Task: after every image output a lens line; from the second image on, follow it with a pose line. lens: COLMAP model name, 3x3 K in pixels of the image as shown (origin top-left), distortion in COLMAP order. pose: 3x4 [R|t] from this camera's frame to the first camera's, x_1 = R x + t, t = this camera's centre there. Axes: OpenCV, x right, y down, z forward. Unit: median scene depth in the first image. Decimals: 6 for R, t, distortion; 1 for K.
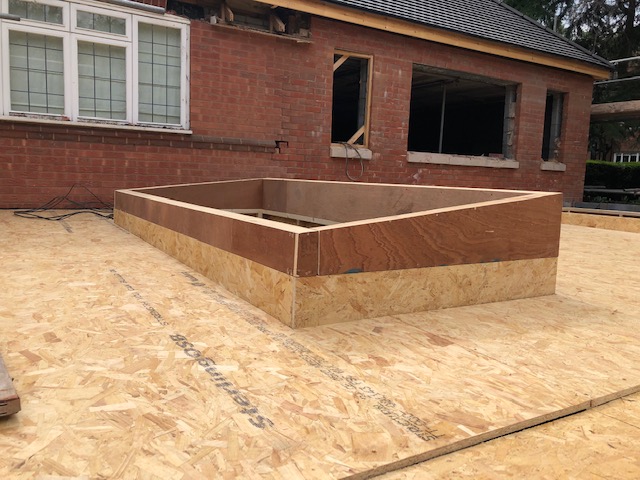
lens RADIAL K [[497.0, 0, 320.0], [0, 497.0, 240.0], [0, 0, 1]] dist [-0.000440, -0.009269]
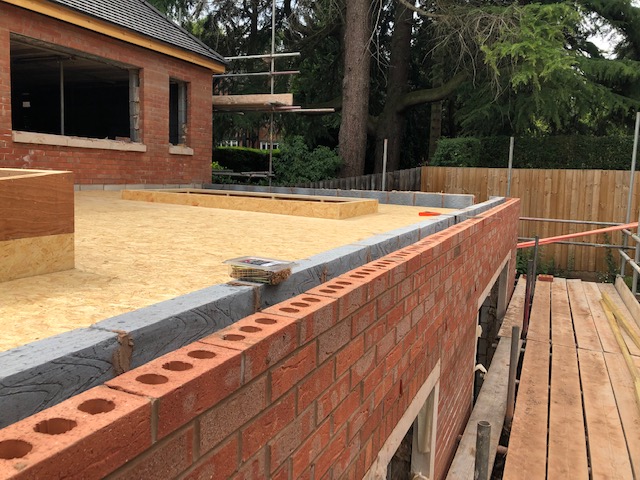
lens RADIAL K [[497.0, 0, 320.0], [0, 497.0, 240.0], [0, 0, 1]] dist [-0.000440, -0.009269]
pose [[0.831120, -0.076364, 0.550825, 0.117608], [0.061095, 0.997069, 0.046046, 0.011415], [-0.552727, -0.004617, 0.833349, -0.053970]]
